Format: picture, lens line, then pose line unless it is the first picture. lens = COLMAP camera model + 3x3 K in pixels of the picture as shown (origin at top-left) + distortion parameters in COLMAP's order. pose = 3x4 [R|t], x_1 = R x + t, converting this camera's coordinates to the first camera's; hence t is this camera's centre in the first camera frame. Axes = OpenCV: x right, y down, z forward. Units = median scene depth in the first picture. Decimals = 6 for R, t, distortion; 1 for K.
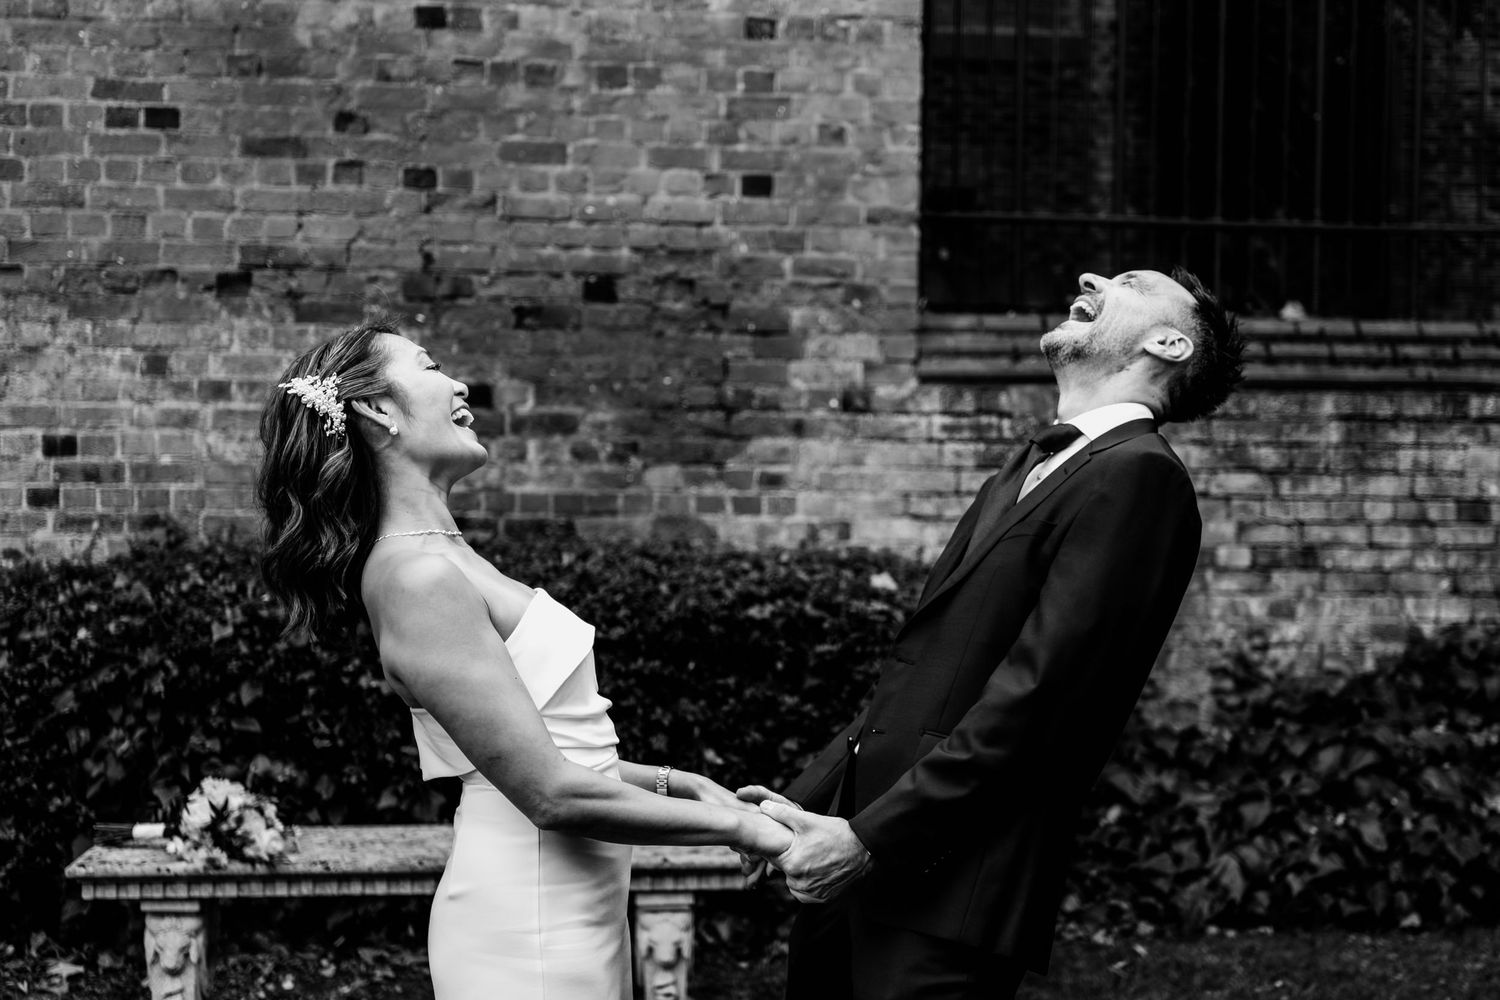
lens RADIAL K [[1854.7, 0, 755.0], [0, 1854.7, 505.3], [0, 0, 1]] dist [0.105172, 0.000000]
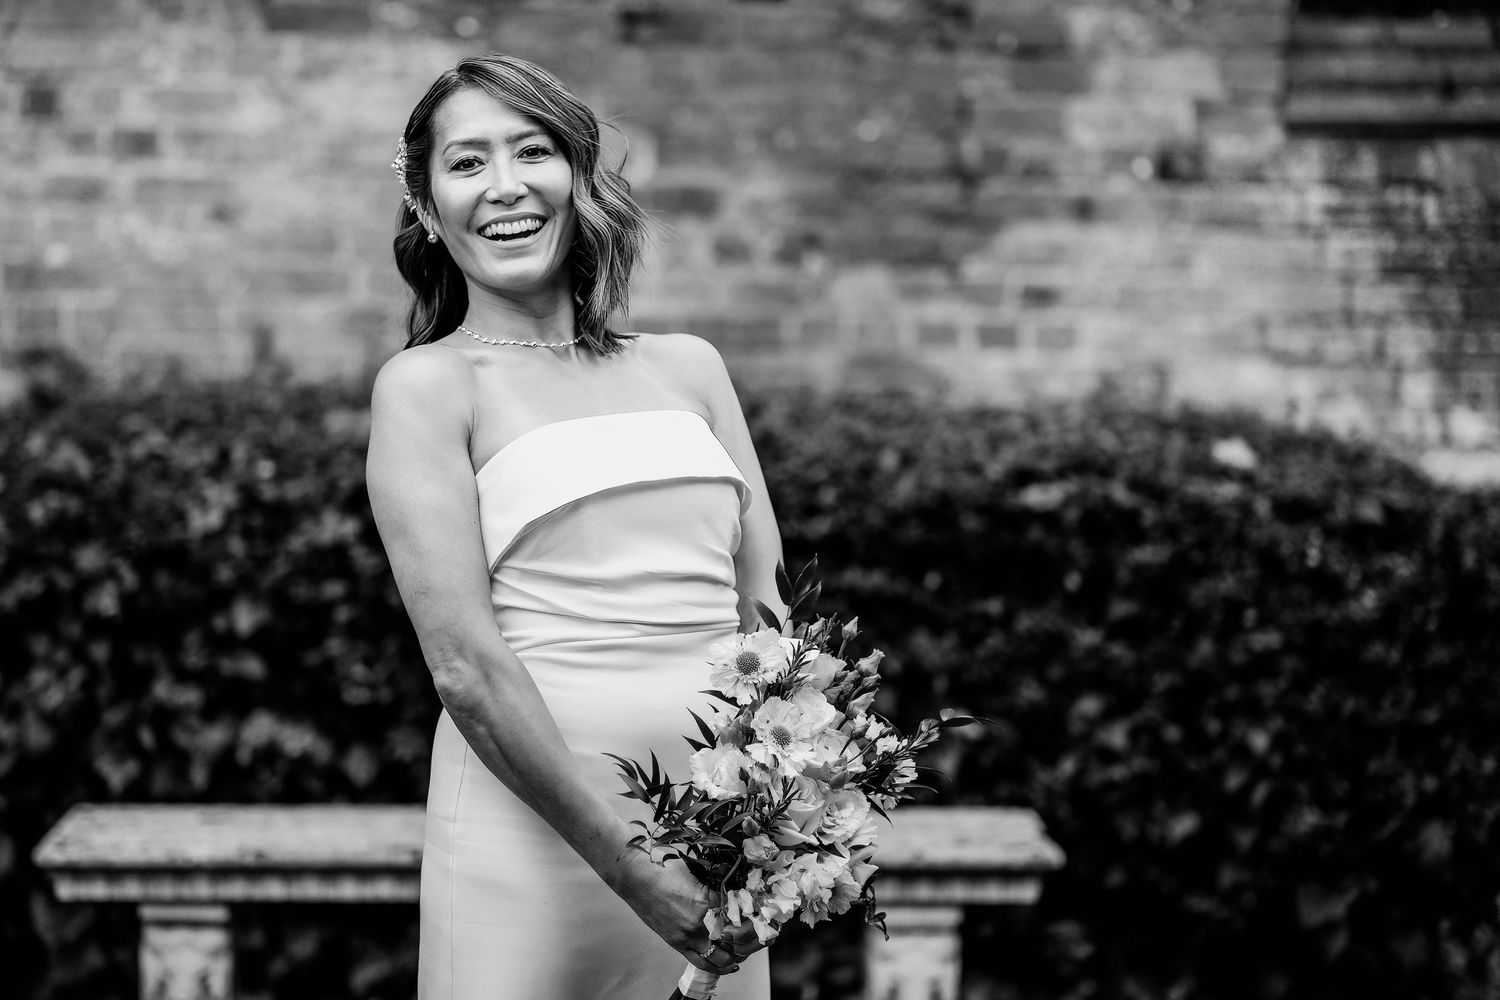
lens RADIAL K [[3577.7, 0, 746.7], [0, 3577.7, 495.2], [0, 0, 1]] dist [0.126690, 0.000000]
pose [[0.999075, 0.008481, -0.042153, -0.037420], [-0.006974, 0.999335, 0.035783, 0.010817], [0.042428, -0.035456, 0.998470, -0.182538]]
